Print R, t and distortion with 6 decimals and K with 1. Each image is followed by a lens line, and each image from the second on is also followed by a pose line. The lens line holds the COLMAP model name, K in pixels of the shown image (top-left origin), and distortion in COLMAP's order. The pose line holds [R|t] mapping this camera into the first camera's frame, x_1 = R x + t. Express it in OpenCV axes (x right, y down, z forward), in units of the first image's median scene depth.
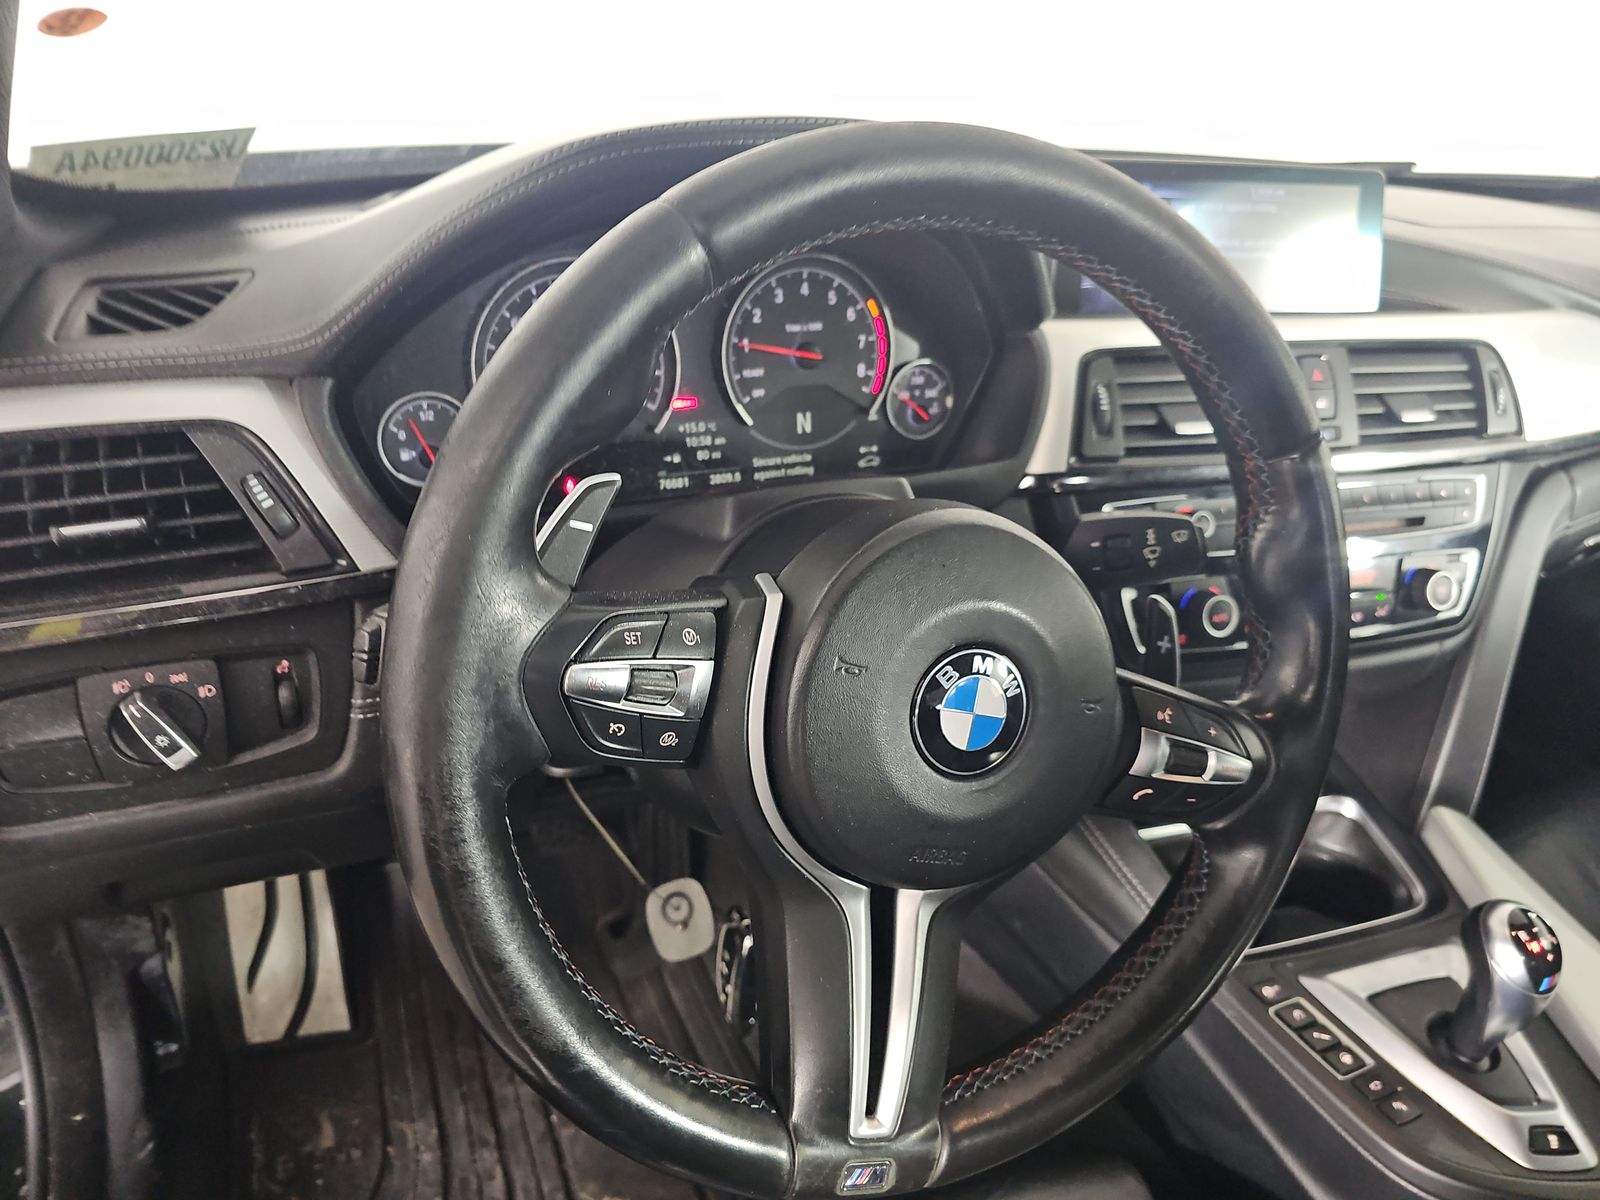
lens RADIAL K [[1165.2, 0, 796.0], [0, 1165.2, 655.7], [0, 0, 1]] dist [0.051568, -0.103731]
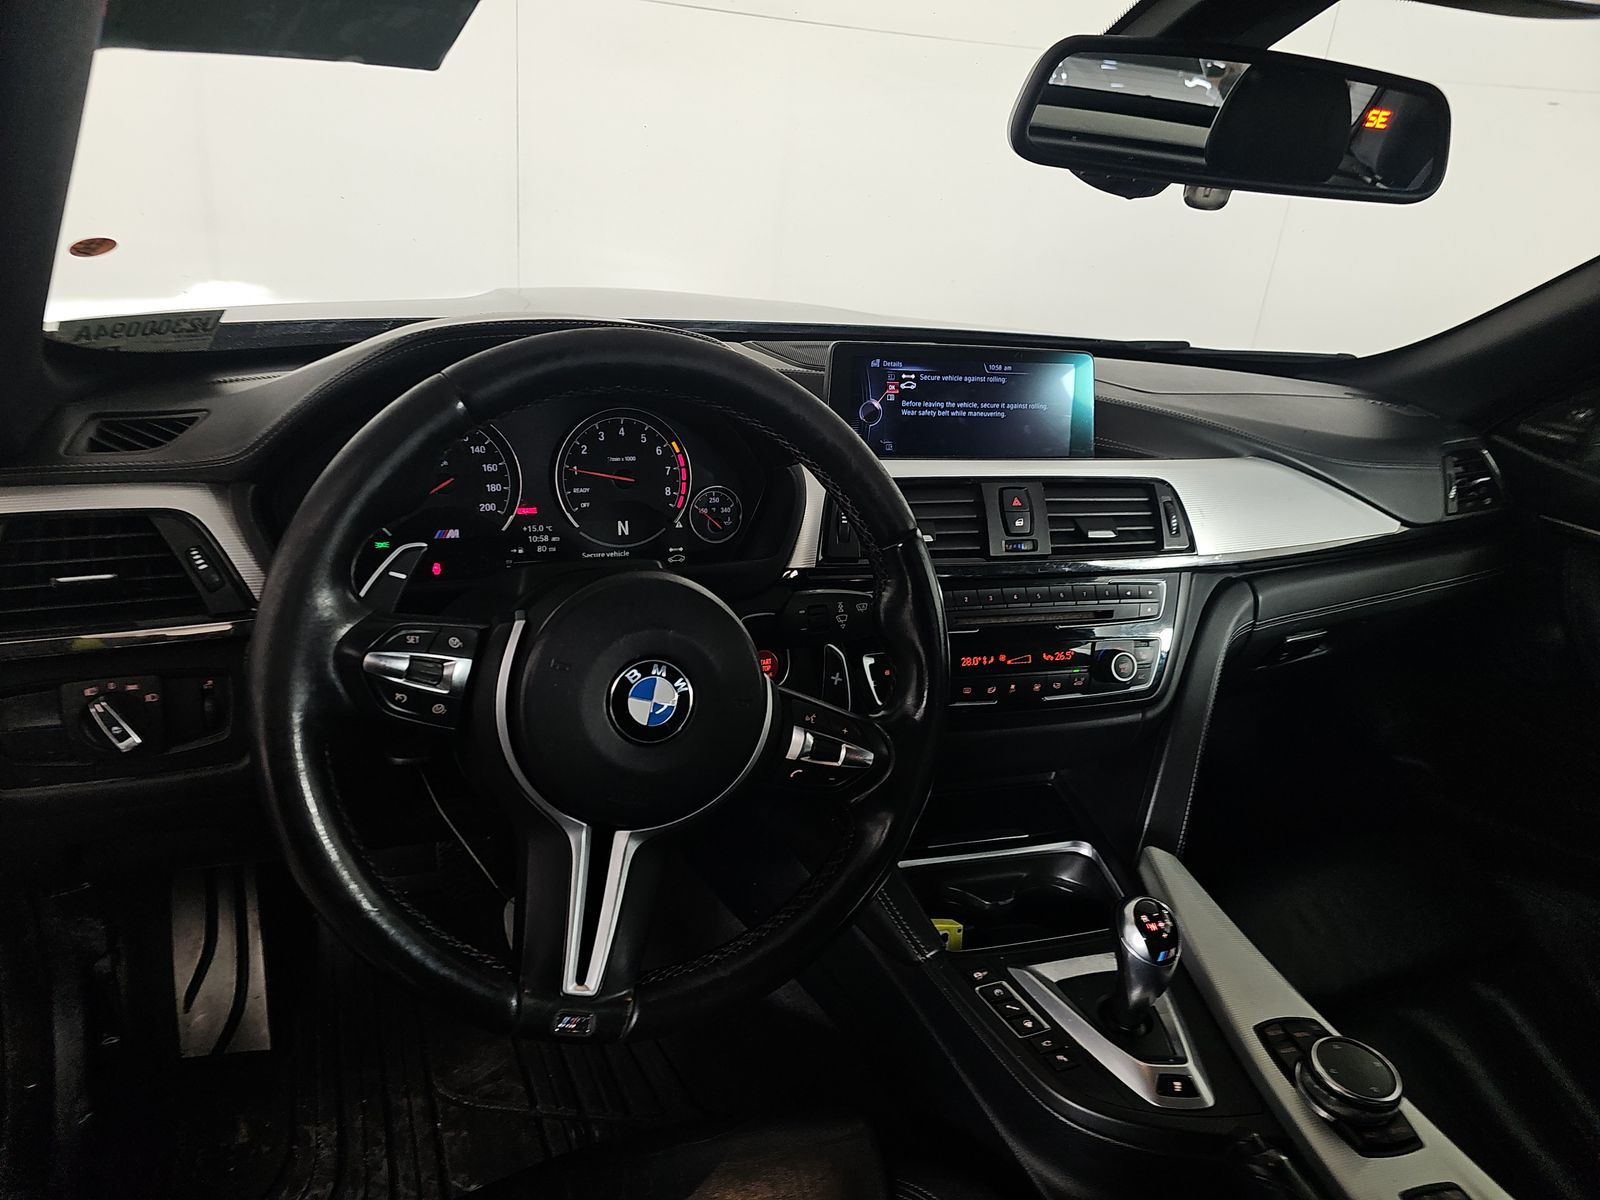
lens RADIAL K [[1165.2, 0, 796.0], [0, 1165.2, 655.7], [0, 0, 1]] dist [0.051568, -0.103731]
pose [[0.999841, 0.017758, 0.001899, 0.215911], [-0.017403, 0.992653, -0.119735, 0.107732], [-0.004011, 0.119683, 0.992804, -0.328463]]
